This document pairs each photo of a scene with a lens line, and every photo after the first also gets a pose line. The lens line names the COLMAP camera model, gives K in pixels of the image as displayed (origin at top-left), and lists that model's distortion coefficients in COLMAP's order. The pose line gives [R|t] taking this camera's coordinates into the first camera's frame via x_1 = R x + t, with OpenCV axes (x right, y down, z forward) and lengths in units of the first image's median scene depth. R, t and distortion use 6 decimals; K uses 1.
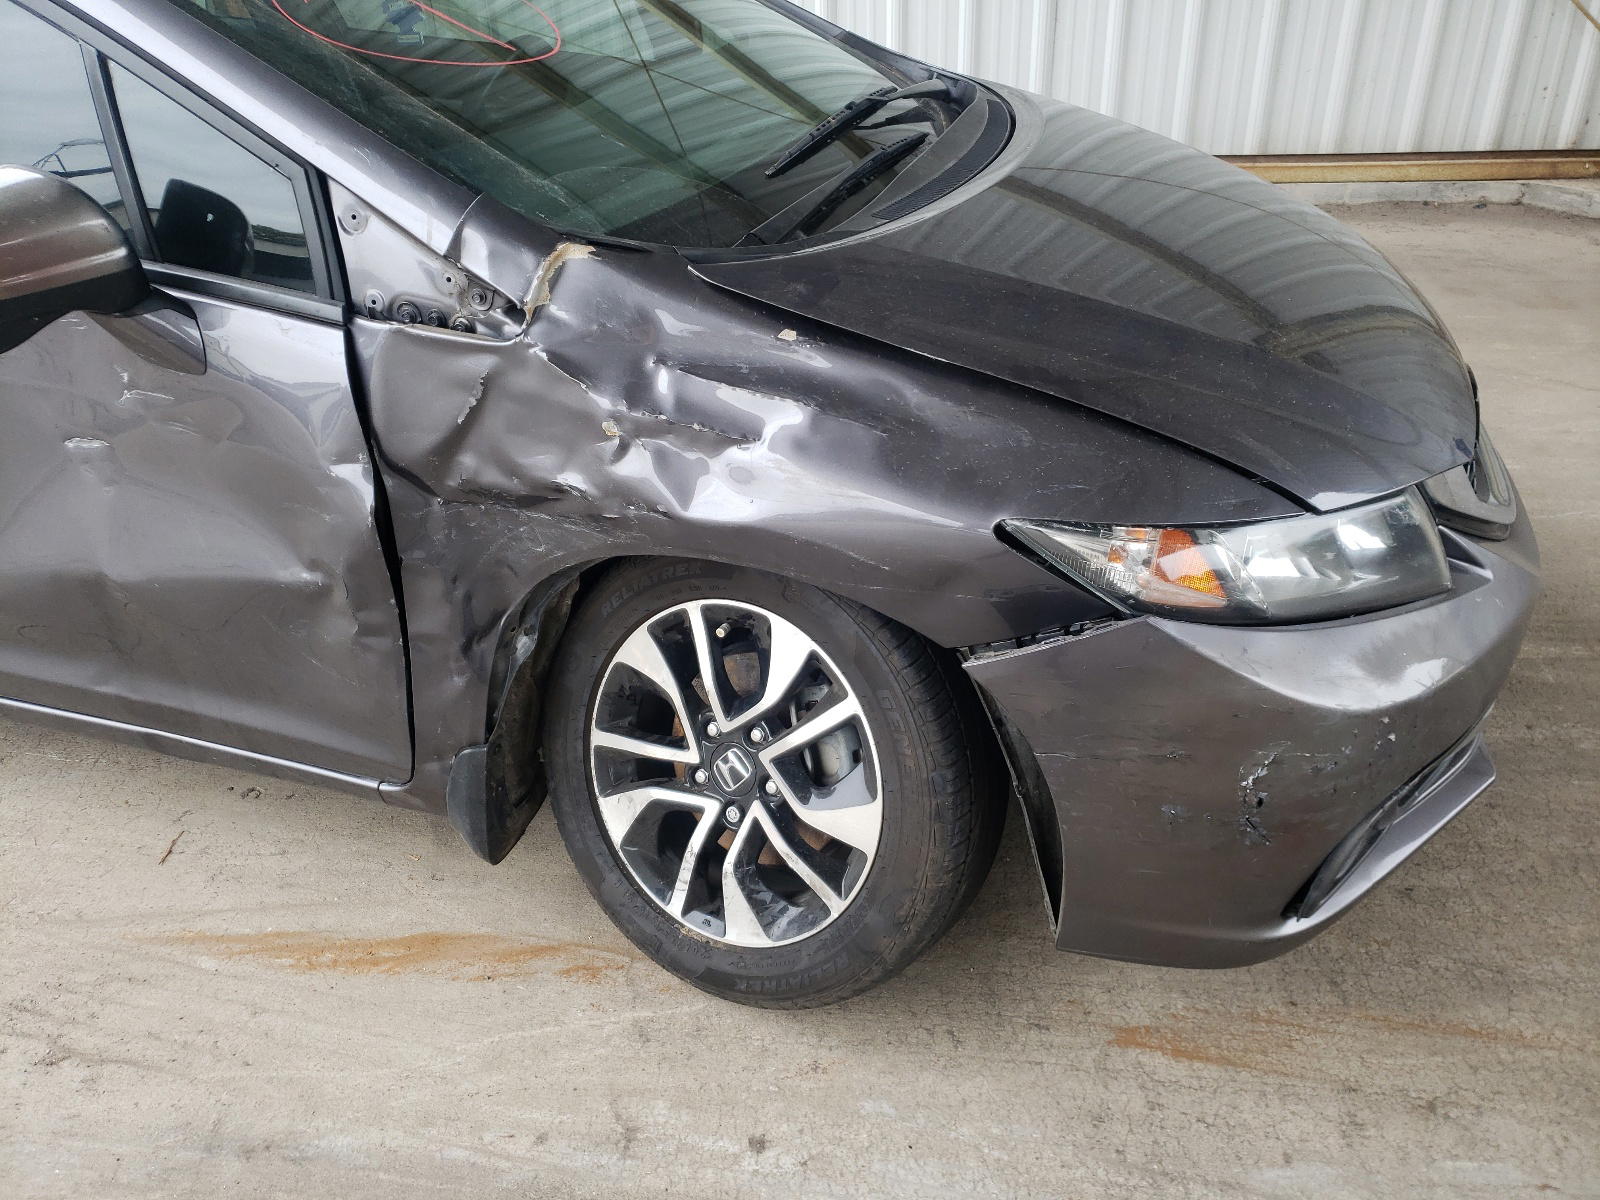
lens RADIAL K [[1268.1, 0, 800.0], [0, 1268.1, 600.0], [0, 0, 1]] dist [-0.056032, 0.131859]
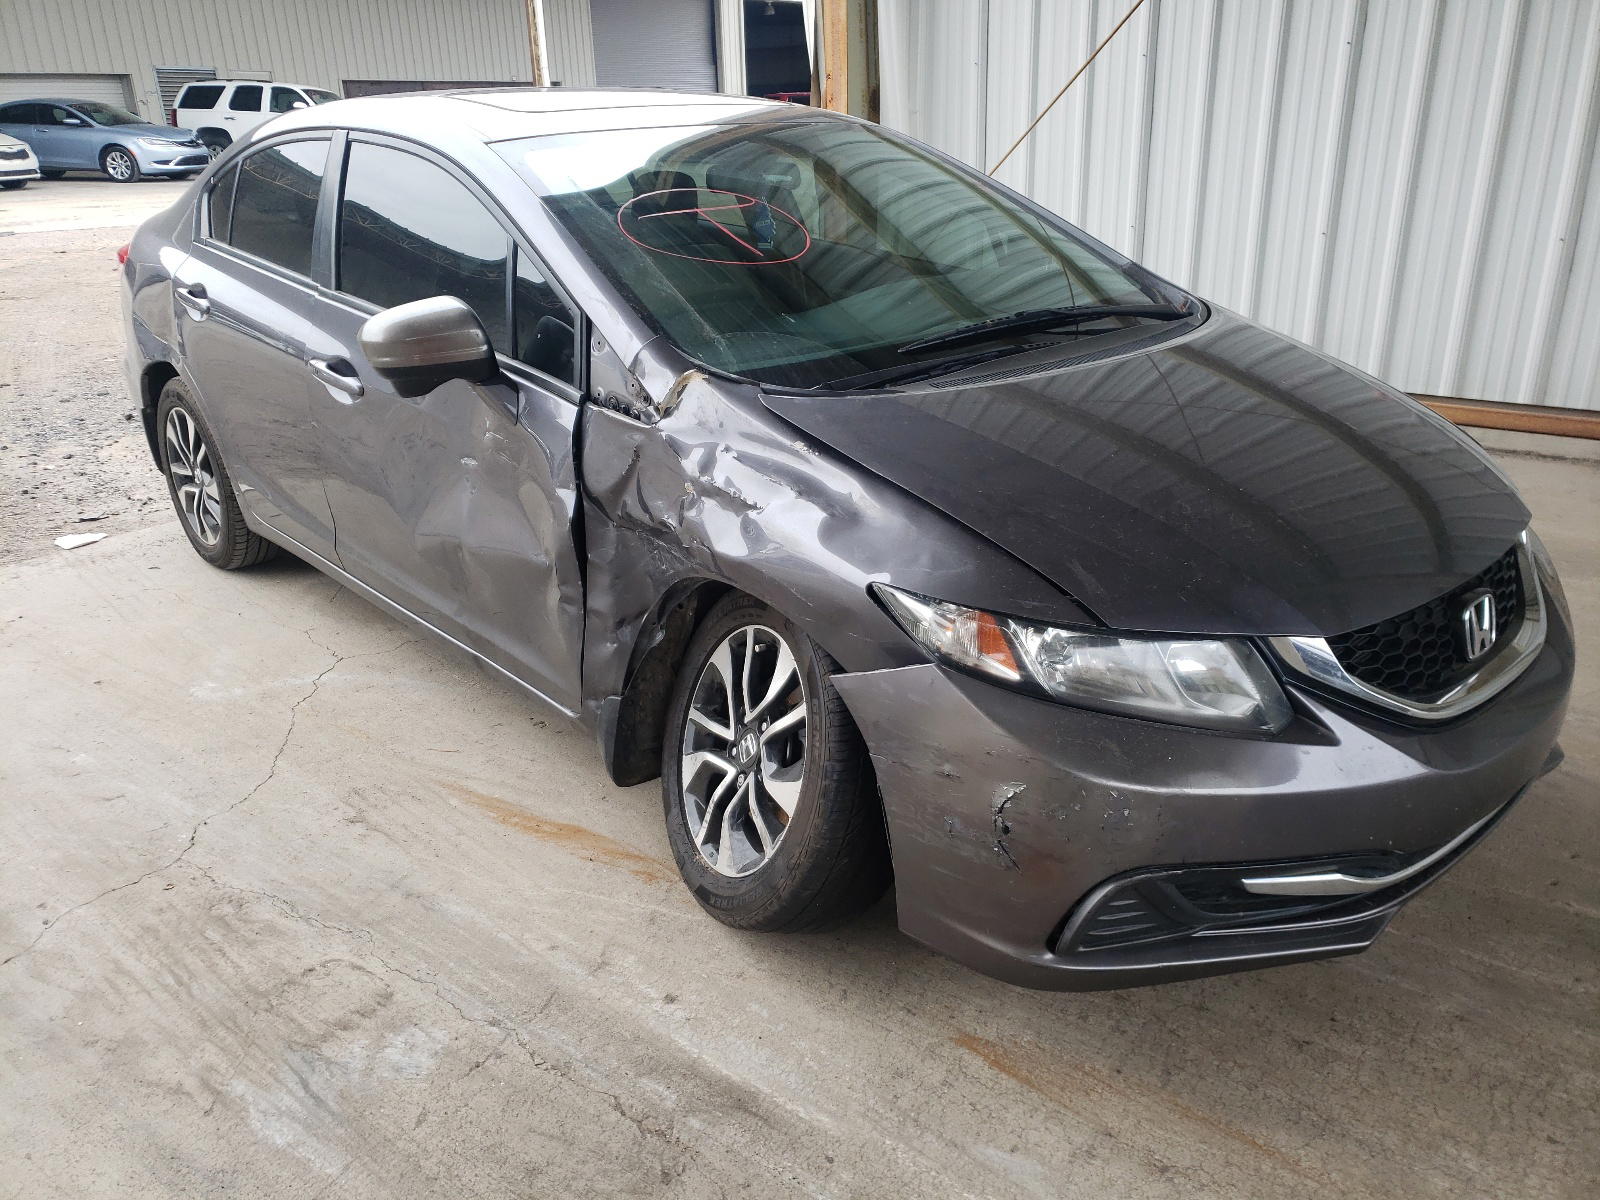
lens RADIAL K [[1289.3, 0, 806.8], [0, 1289.3, 620.4], [0, 0, 1]] dist [0.007653, 0.003034]
pose [[0.863538, 0.198711, -0.463483, 0.655053], [-0.261566, 0.962285, -0.074772, 0.089565], [0.431145, 0.185800, 0.882945, -0.272950]]
